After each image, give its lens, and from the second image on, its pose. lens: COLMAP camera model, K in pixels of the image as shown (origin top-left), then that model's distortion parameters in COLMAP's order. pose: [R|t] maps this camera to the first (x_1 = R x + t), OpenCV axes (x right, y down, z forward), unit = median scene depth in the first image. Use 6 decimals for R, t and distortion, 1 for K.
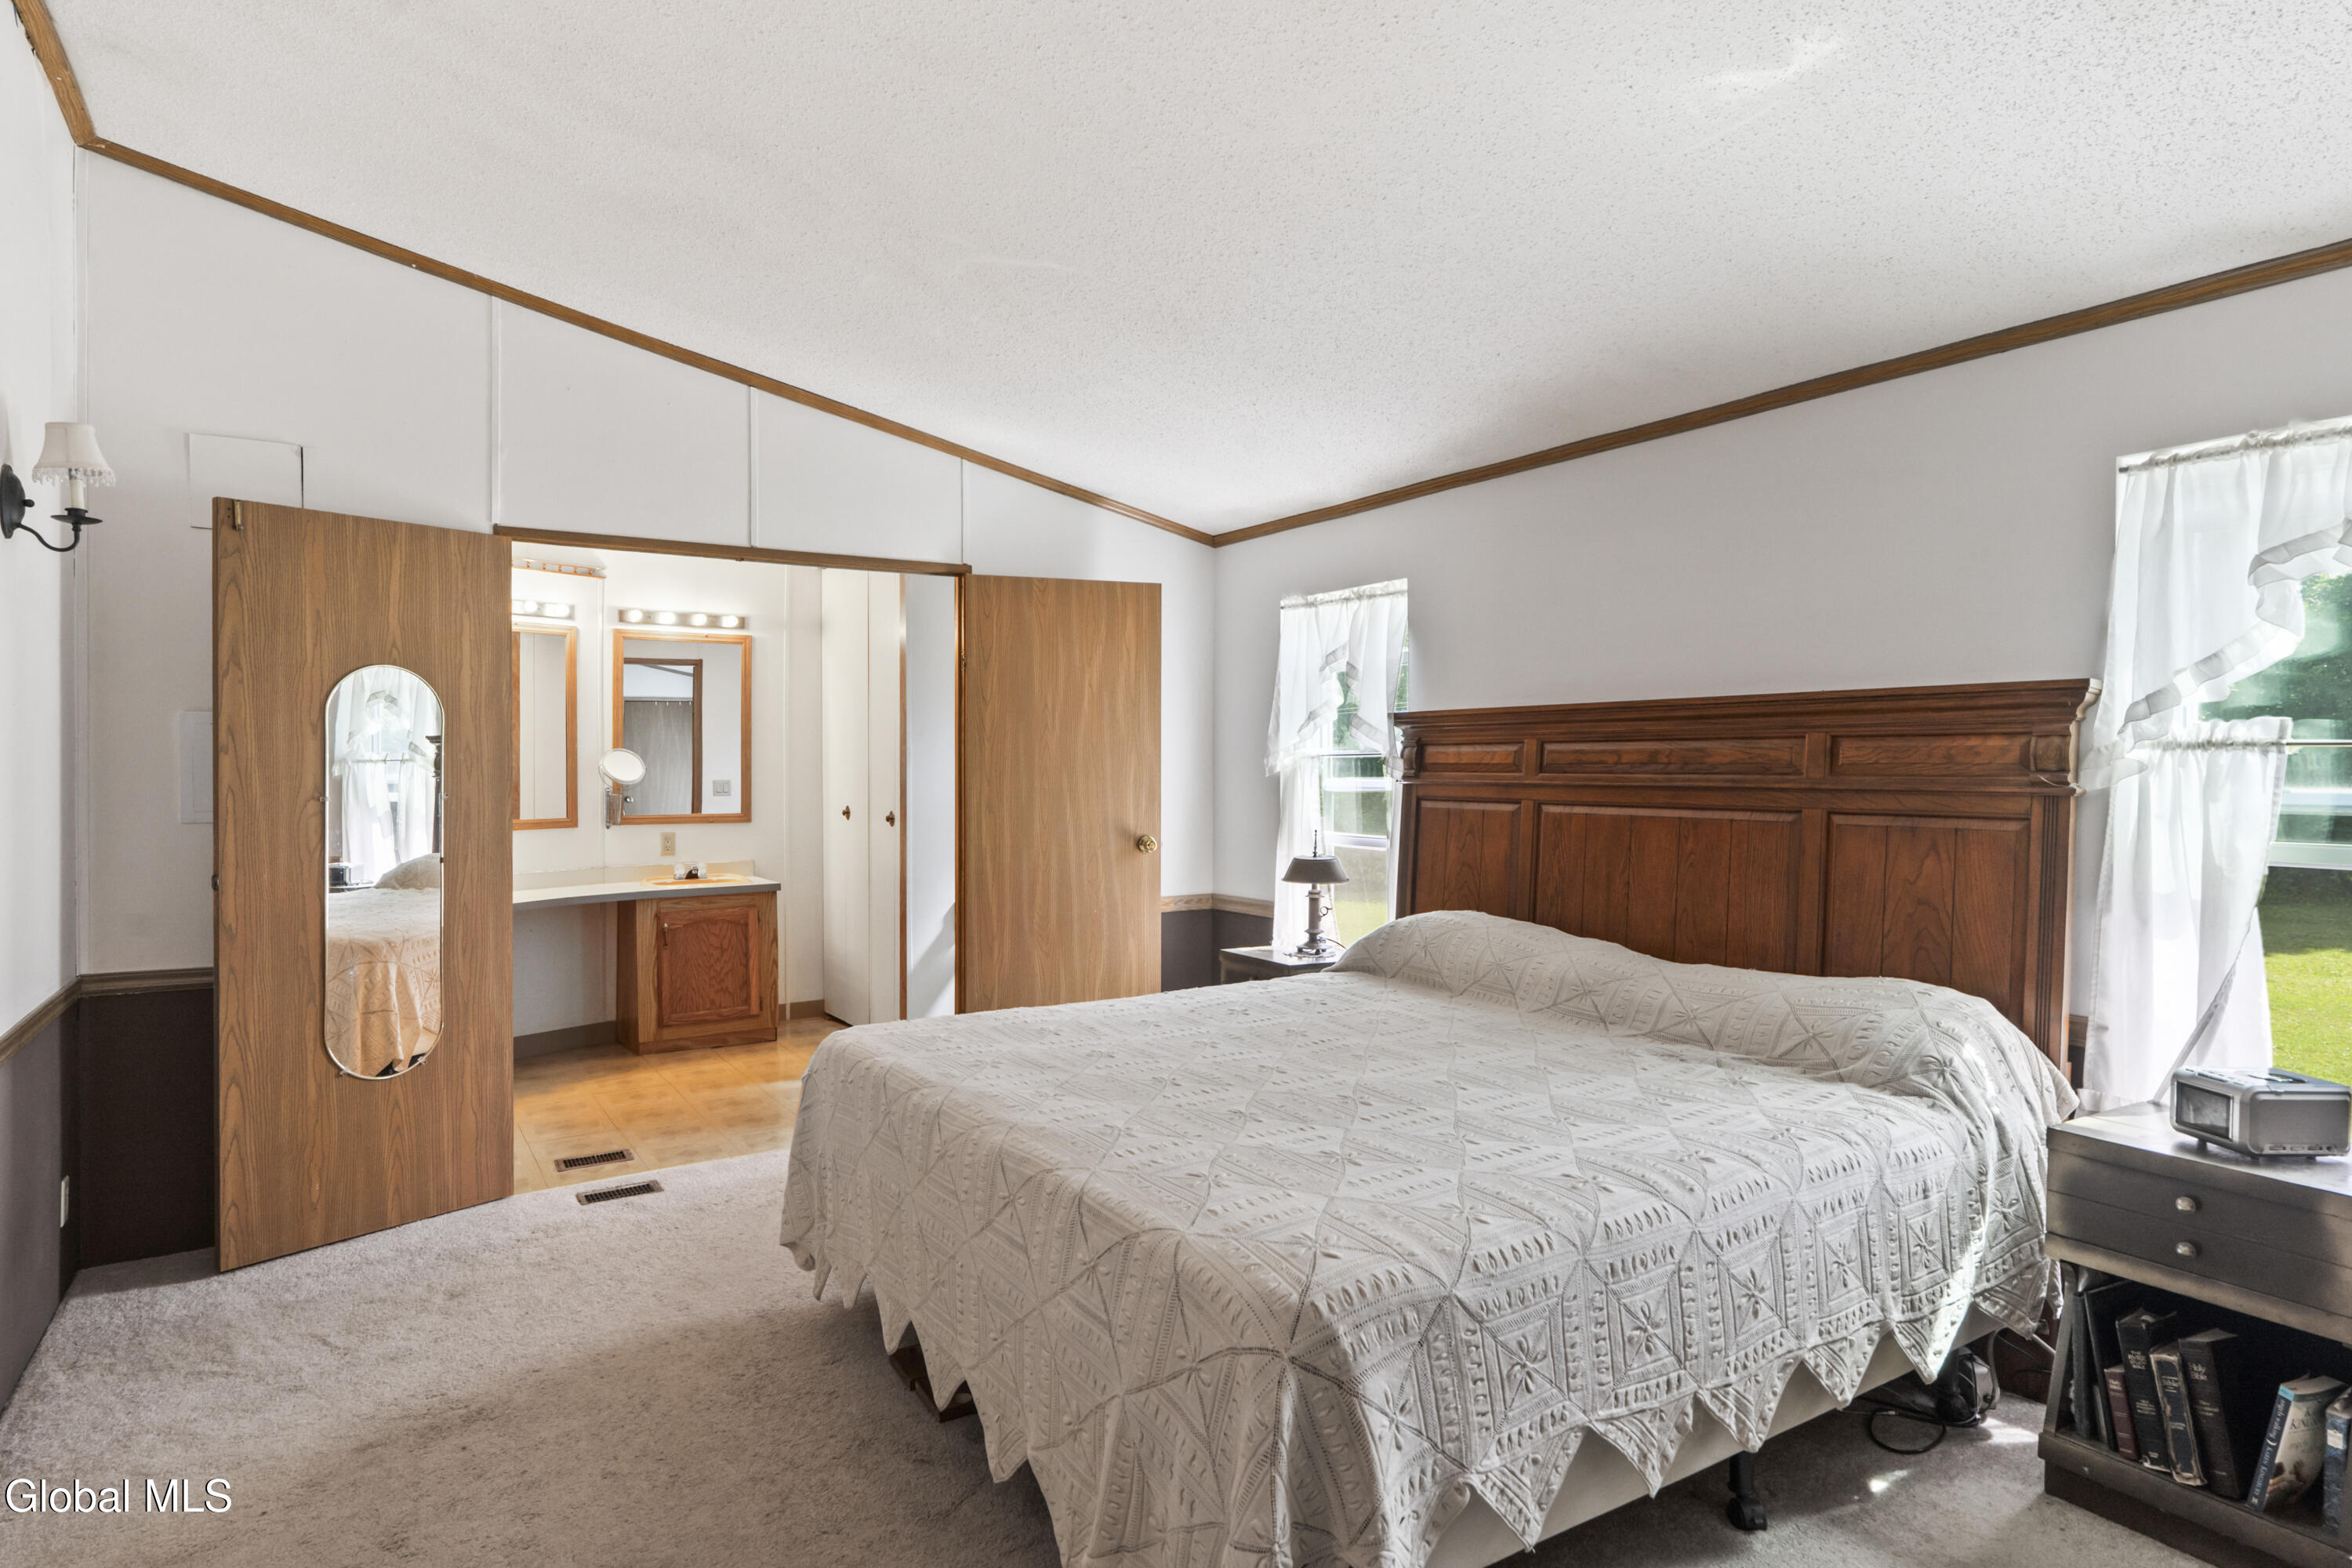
lens RADIAL K [[1297.7, 0, 1176.0], [0, 1297.7, 784.0], [0, 0, 1]] dist [-0.001205, -0.000285]
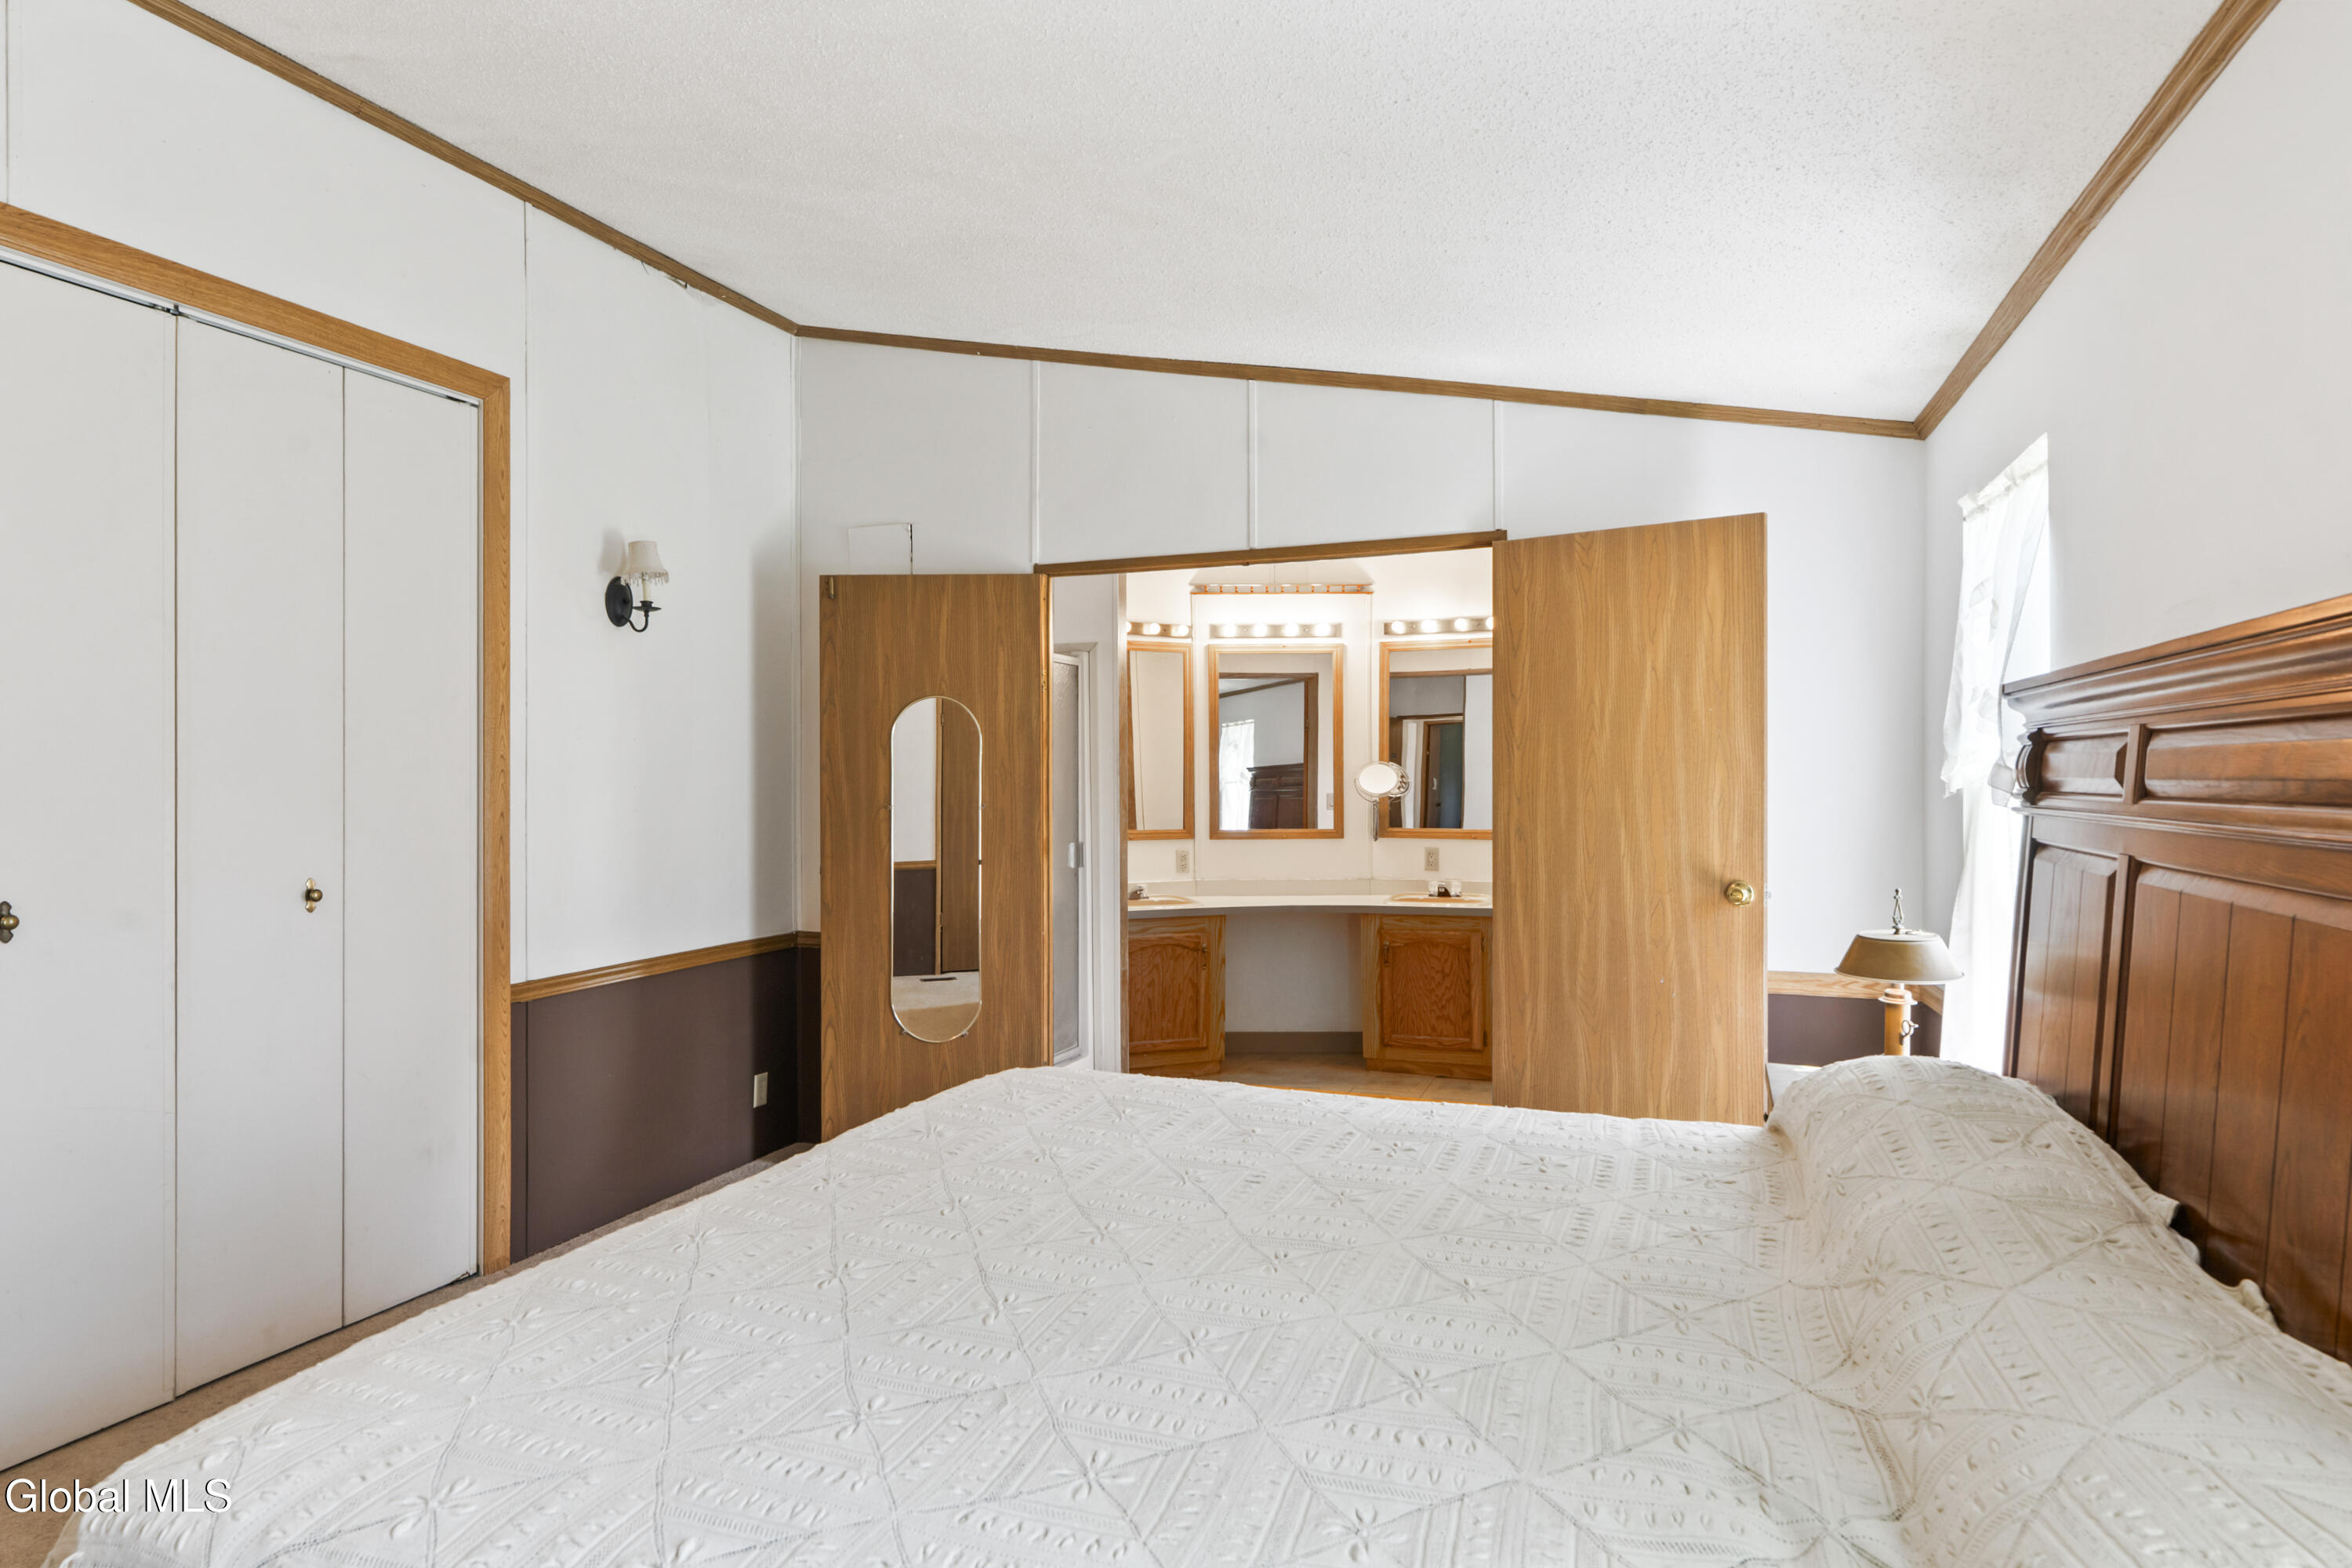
lens RADIAL K [[1297.7, 0, 1176.0], [0, 1297.7, 784.0], [0, 0, 1]] dist [-0.001205, -0.000285]
pose [[0.588174, 0.003311, -0.808728, 0.367708], [-0.009364, 0.999952, -0.002716, -0.007202], [0.808680, 0.009170, 0.588177, 0.359654]]
